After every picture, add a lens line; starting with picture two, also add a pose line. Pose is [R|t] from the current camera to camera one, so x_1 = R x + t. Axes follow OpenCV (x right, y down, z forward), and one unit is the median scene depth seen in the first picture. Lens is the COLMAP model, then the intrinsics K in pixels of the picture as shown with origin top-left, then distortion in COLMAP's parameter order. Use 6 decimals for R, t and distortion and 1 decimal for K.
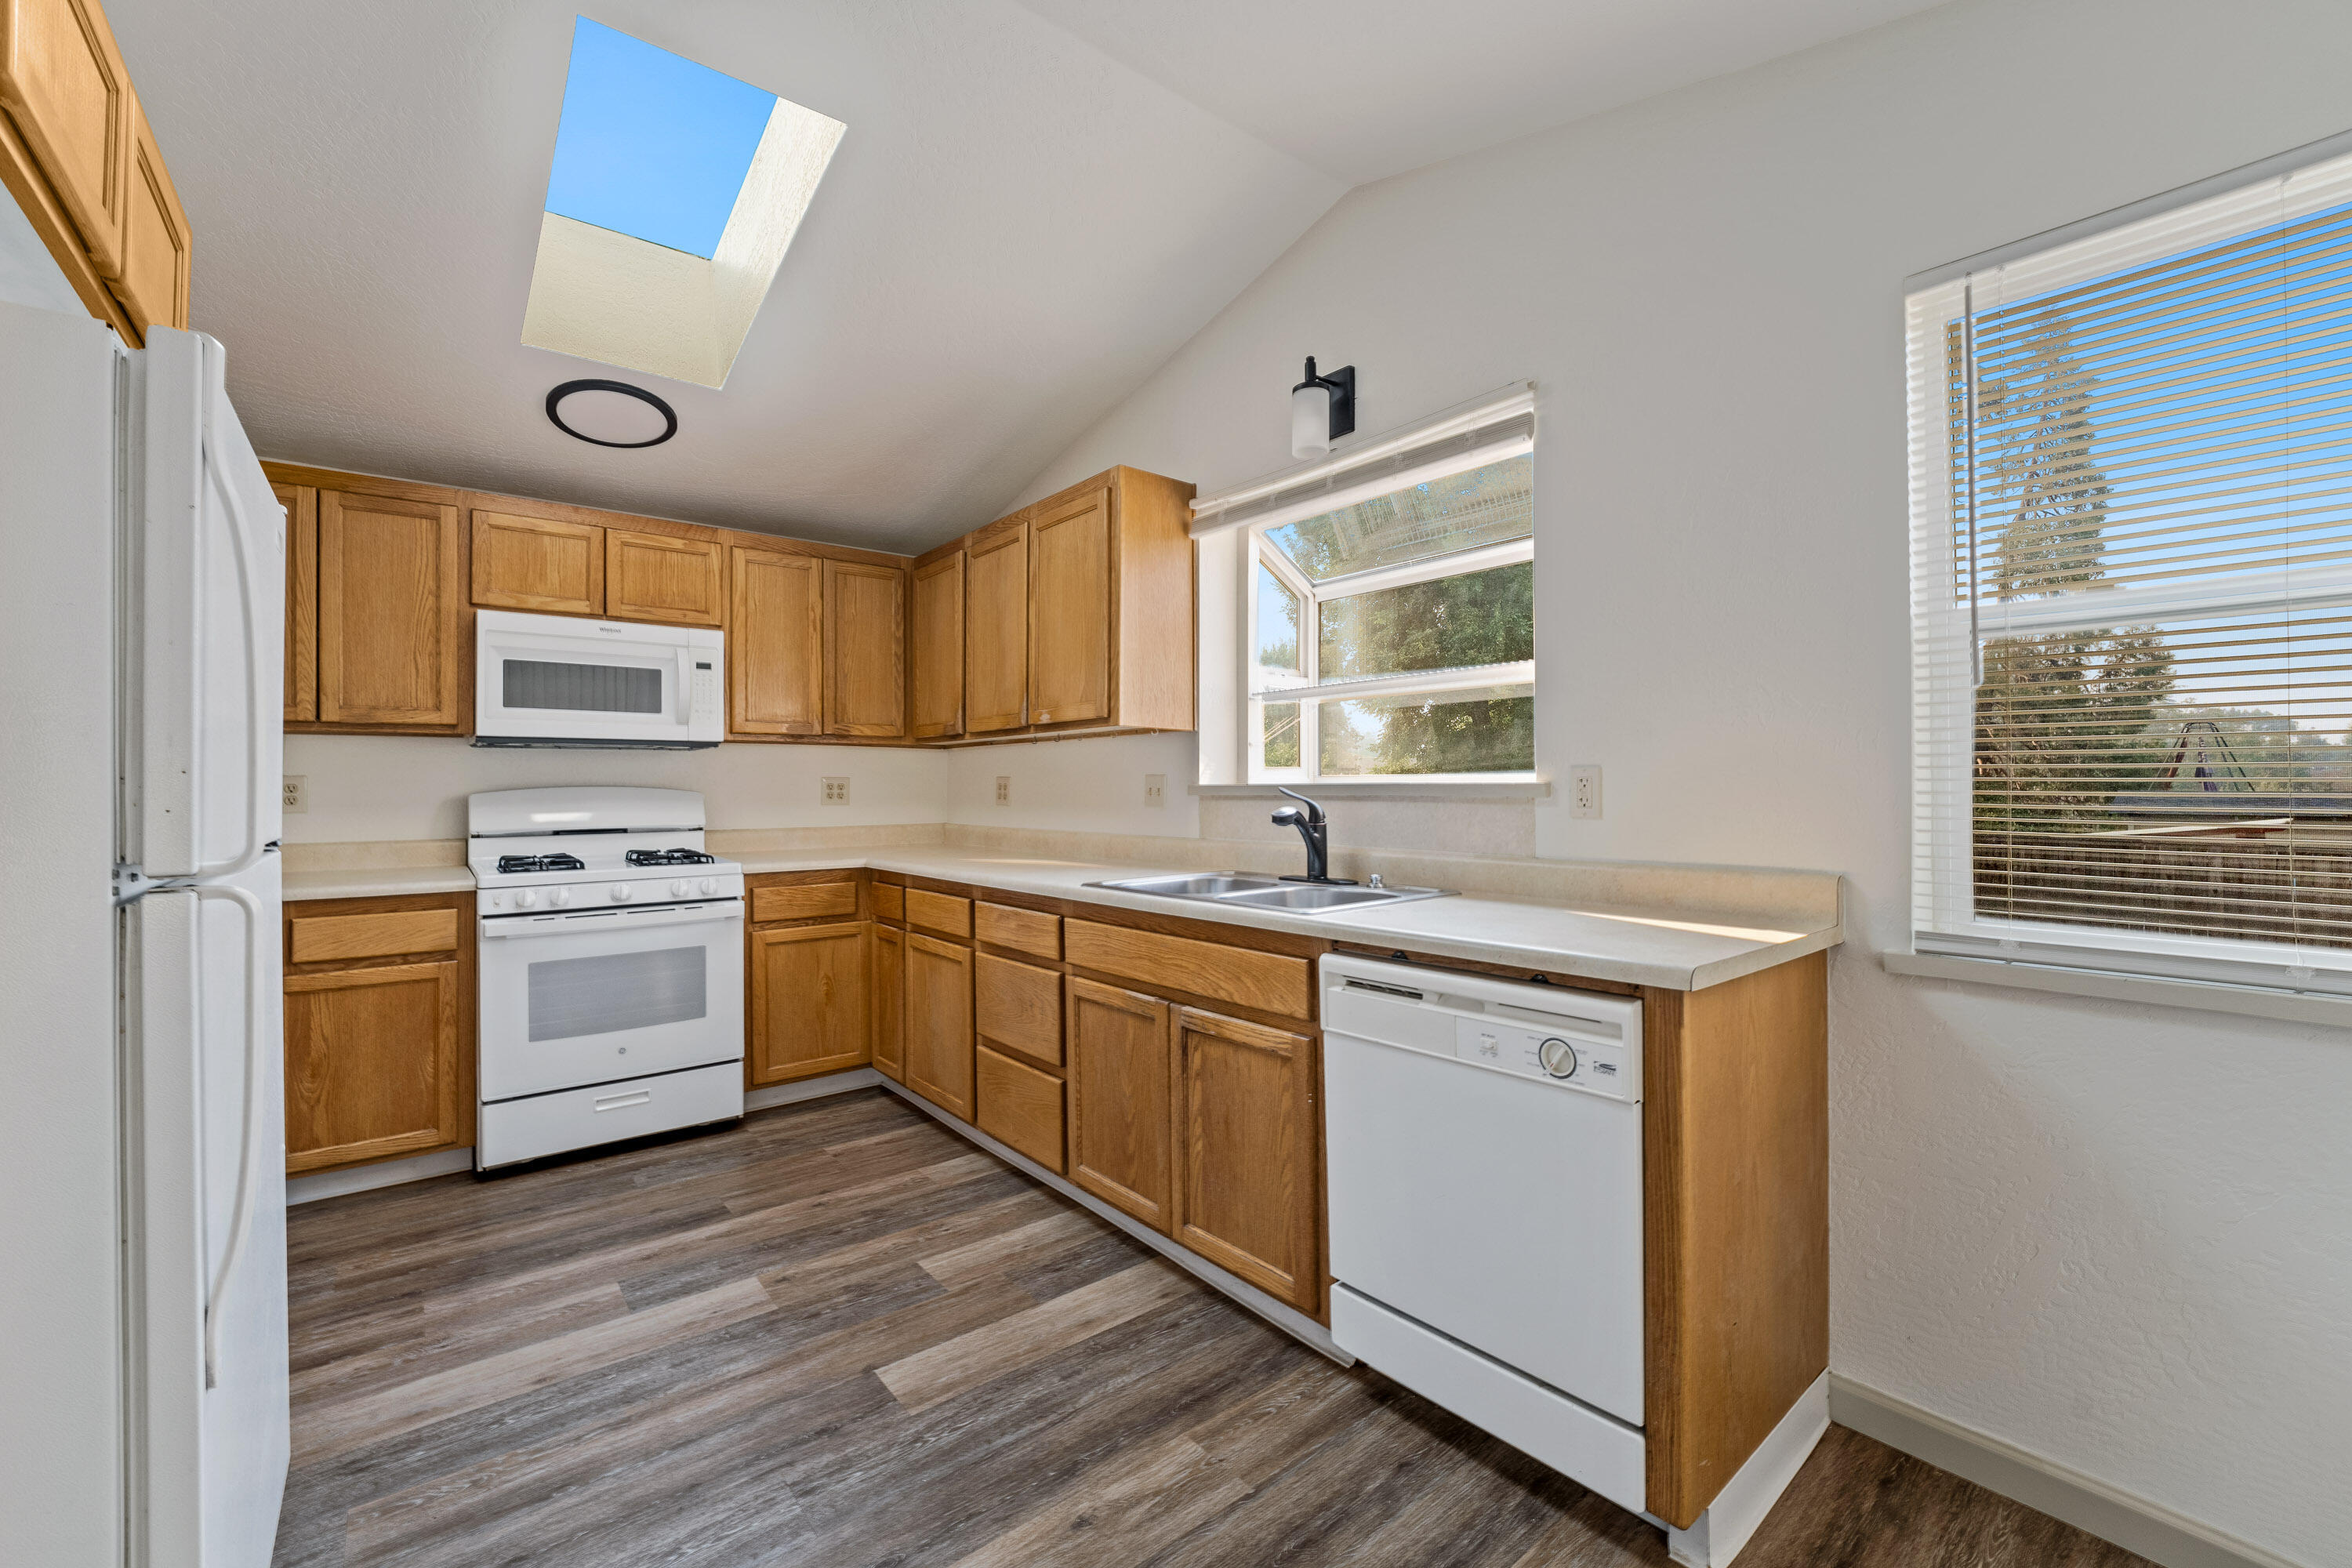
lens RADIAL K [[948.3, 0, 1169.7], [0, 948.3, 783.8], [0, 0, 1]] dist [-0.010540, -0.000498]
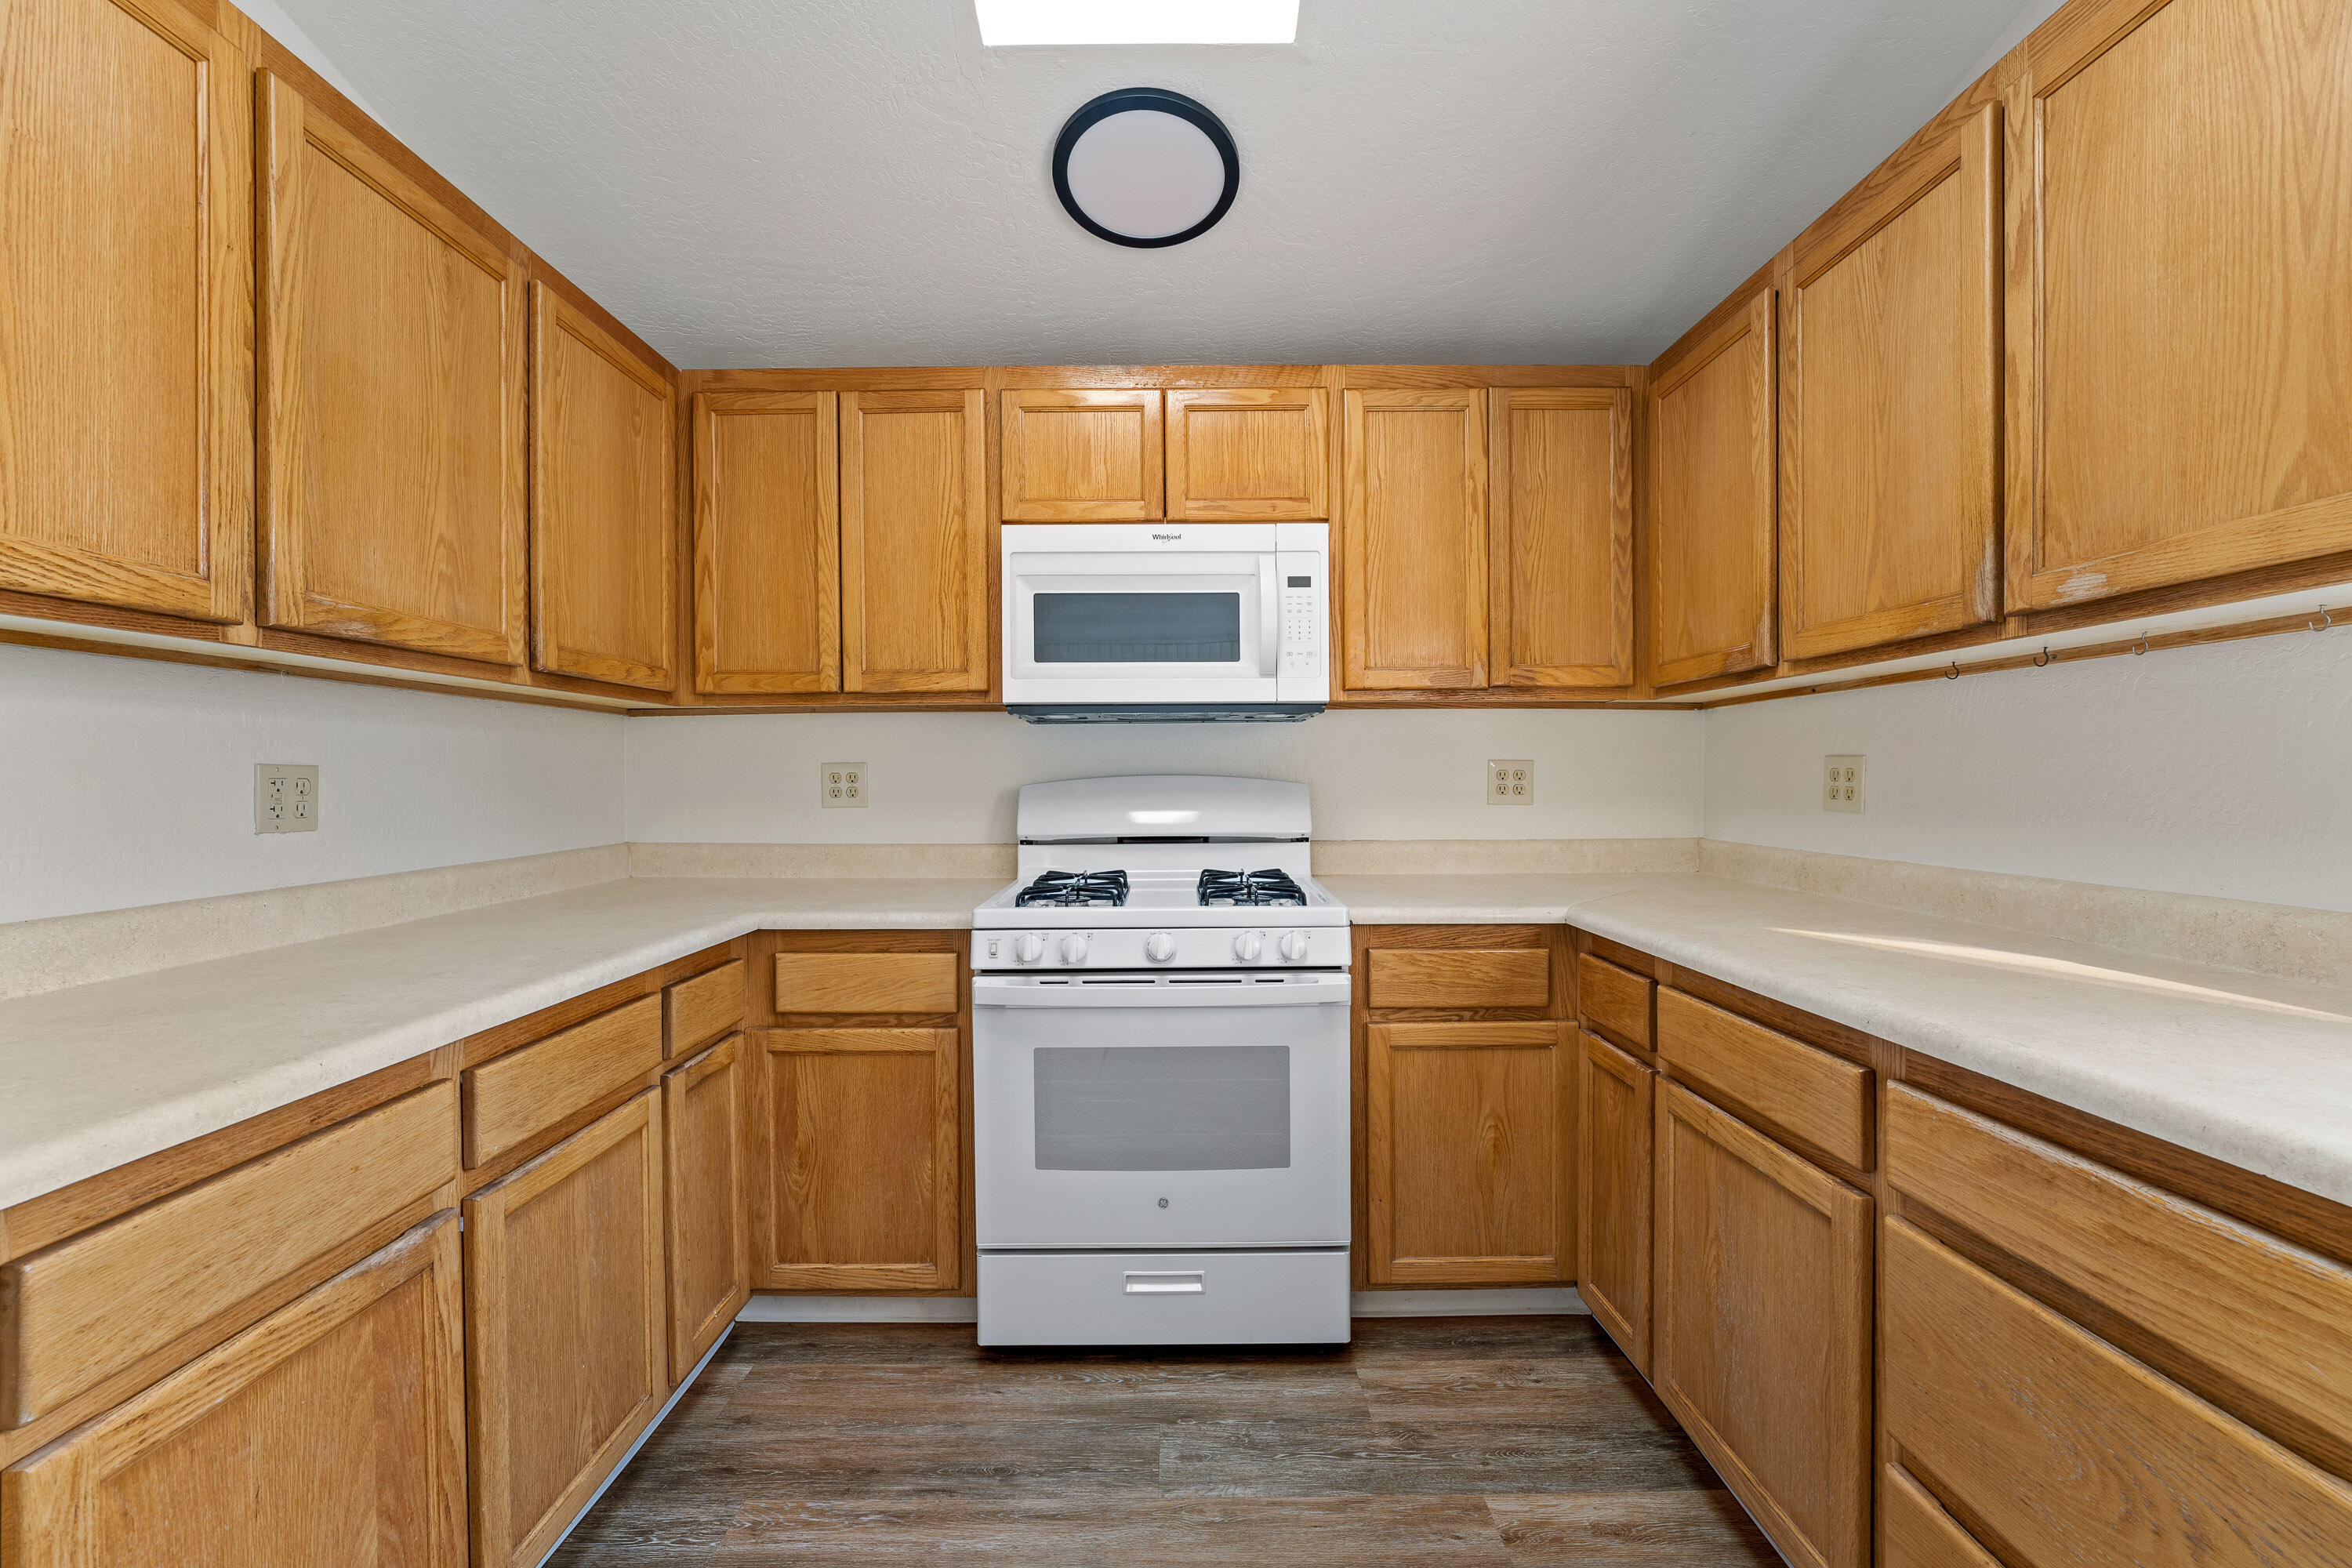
lens RADIAL K [[948.3, 0, 1173.9], [0, 948.3, 779.8], [0, 0, 1]] dist [-0.010540, -0.000498]
pose [[0.776507, 0.001130, -0.630108, -0.174660], [0.003160, 0.999979, 0.005687, 0.002477], [0.630101, -0.006407, 0.776487, 0.496246]]
